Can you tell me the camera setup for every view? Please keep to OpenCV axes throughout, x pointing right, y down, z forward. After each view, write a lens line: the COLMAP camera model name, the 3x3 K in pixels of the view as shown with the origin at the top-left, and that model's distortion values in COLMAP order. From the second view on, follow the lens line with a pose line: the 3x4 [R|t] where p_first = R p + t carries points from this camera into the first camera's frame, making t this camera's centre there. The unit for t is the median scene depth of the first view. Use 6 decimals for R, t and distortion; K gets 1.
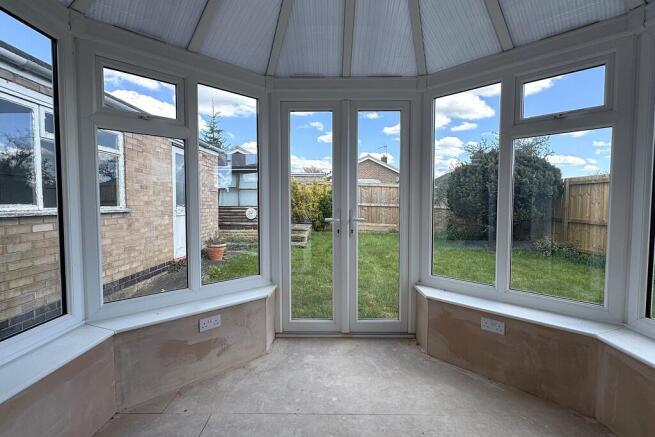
lens RADIAL K [[309.5, 0, 327.5], [0, 309.5, 218.5], [0, 0, 1]] dist [-0.000640, -0.000534]
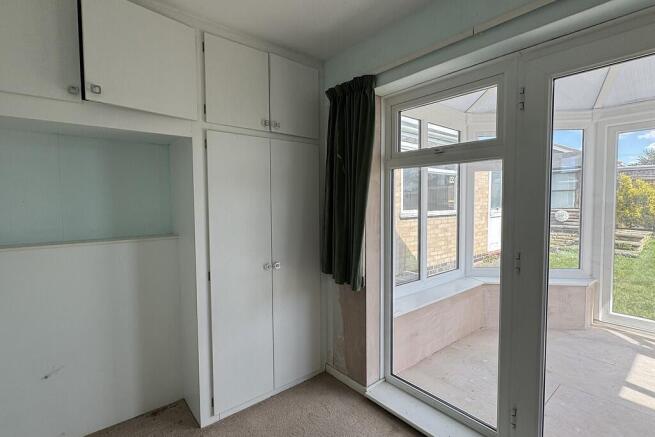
lens RADIAL K [[309.5, 0, 327.5], [0, 309.5, 218.5], [0, 0, 1]] dist [-0.000640, -0.000534]
pose [[0.642588, 0.033863, -0.765463, 0.043628], [-0.028639, 0.999386, 0.020170, -0.010732], [0.765676, 0.008961, 0.643164, -0.332262]]
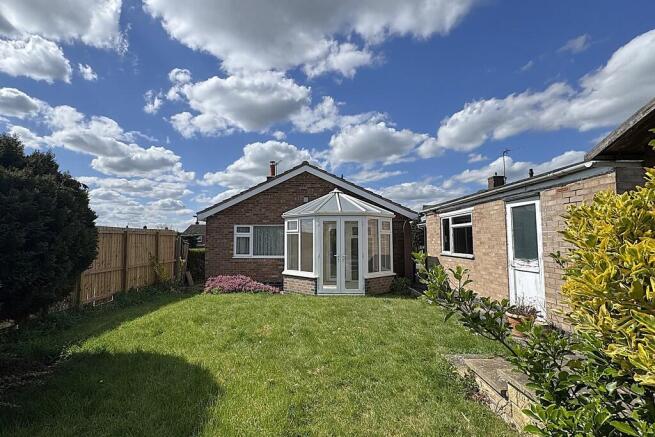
lens RADIAL K [[309.5, 0, 327.5], [0, 309.5, 218.5], [0, 0, 1]] dist [-0.000640, -0.000534]
pose [[-0.999774, -0.010761, -0.018324, 0.158986], [-0.010376, 0.999726, -0.020992, -0.171919], [0.018545, -0.020797, -0.999612, 2.365985]]
